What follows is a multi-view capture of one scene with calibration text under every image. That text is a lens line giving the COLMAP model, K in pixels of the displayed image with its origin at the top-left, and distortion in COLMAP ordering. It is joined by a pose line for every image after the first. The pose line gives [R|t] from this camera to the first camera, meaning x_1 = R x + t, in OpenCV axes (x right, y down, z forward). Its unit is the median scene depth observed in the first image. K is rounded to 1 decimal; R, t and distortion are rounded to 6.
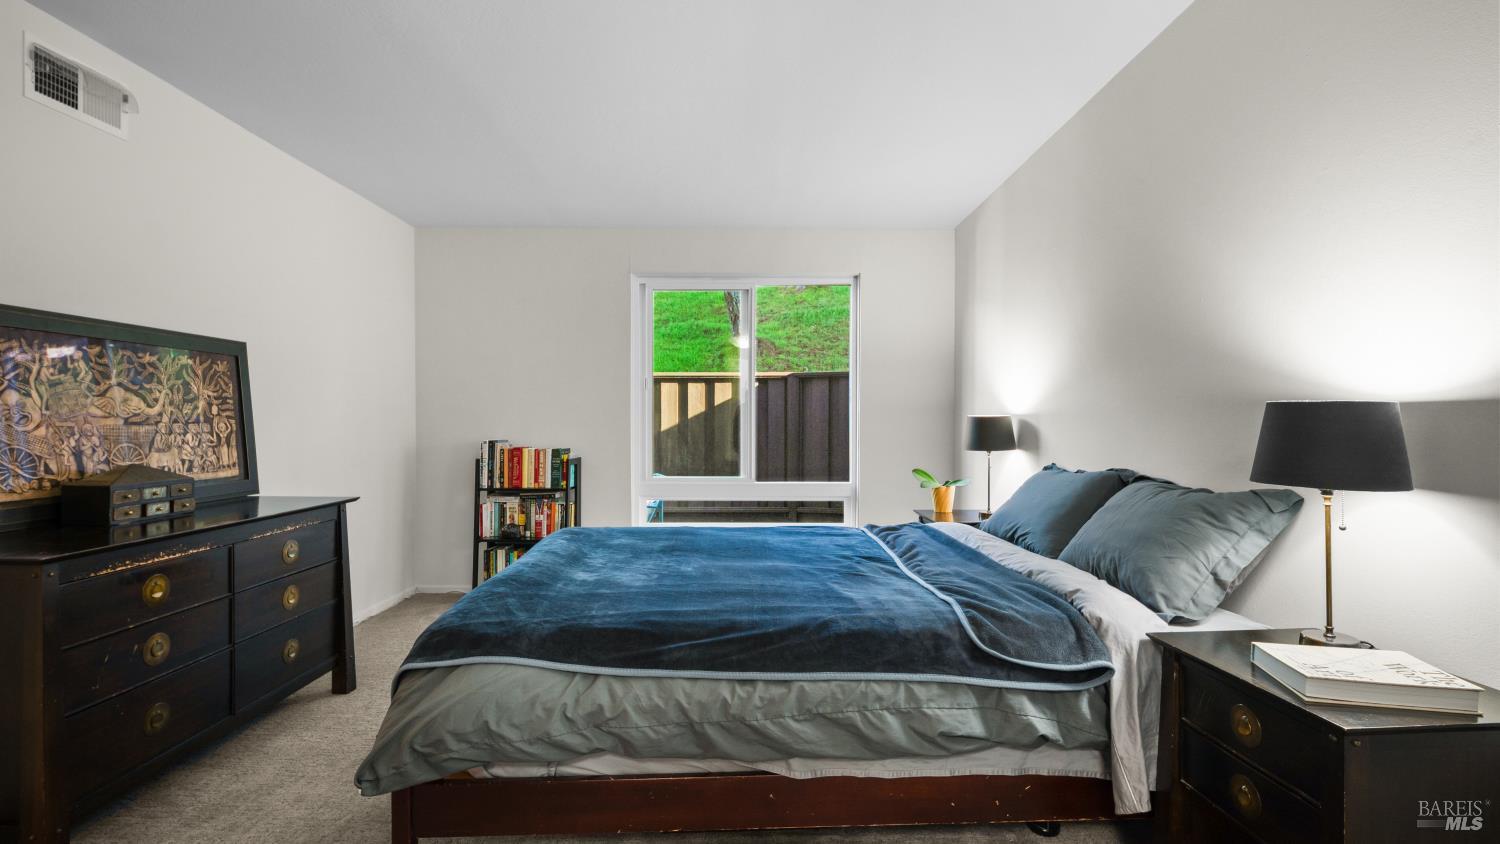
lens RADIAL K [[683.6, 0, 743.2], [0, 683.6, 424.6], [0, 0, 1]] dist [0.000667, -0.000559]
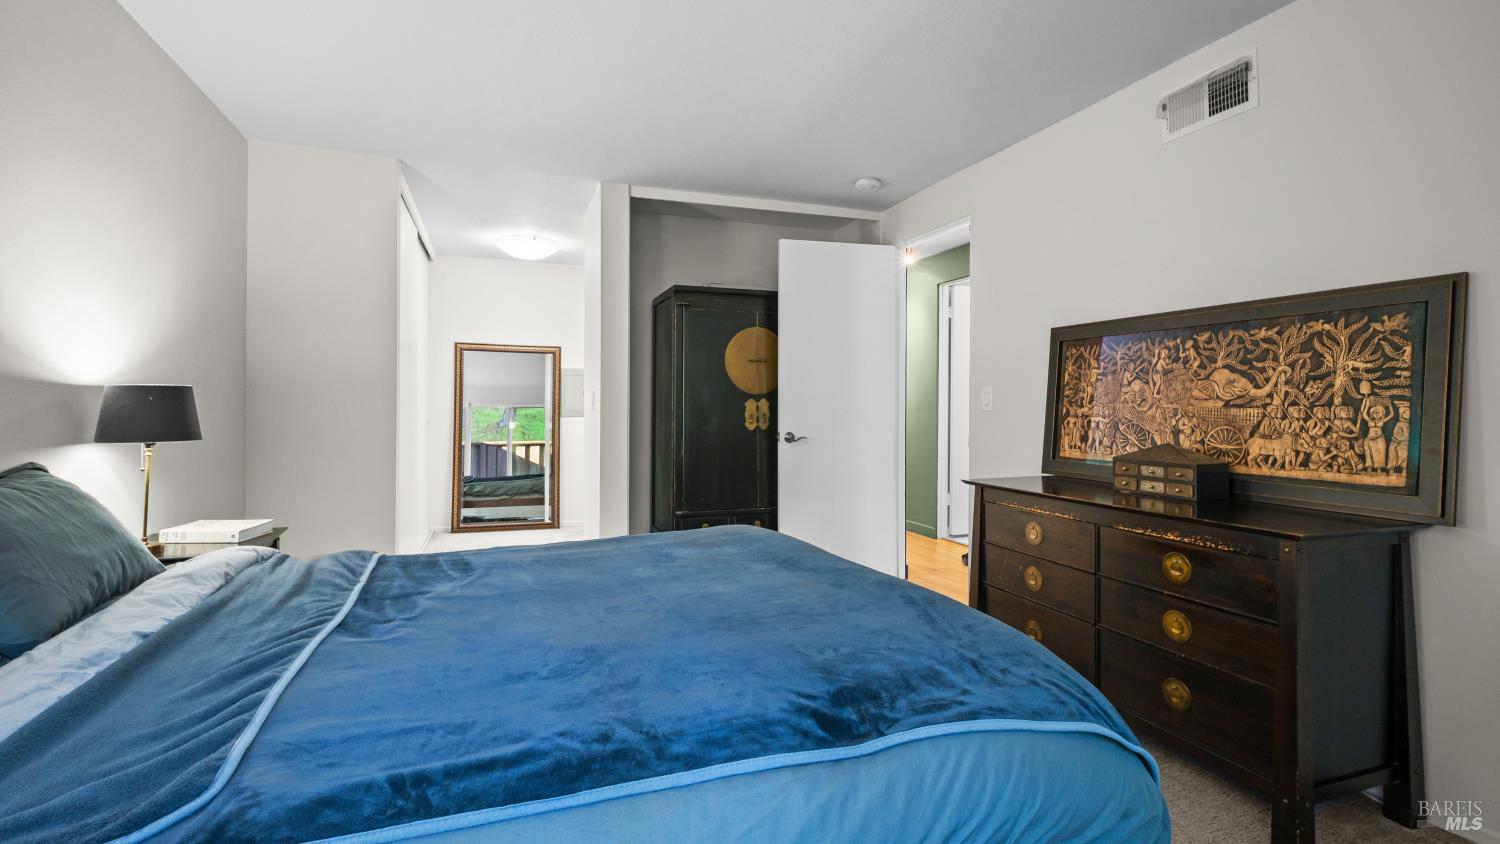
lens RADIAL K [[683.6, 0, 743.2], [0, 683.6, 424.6], [0, 0, 1]] dist [0.000667, -0.000559]
pose [[-0.939625, 0.004840, -0.342171, 0.084345], [-0.007396, 0.999379, 0.034446, -0.003129], [0.342126, 0.034897, -0.939006, 1.610569]]
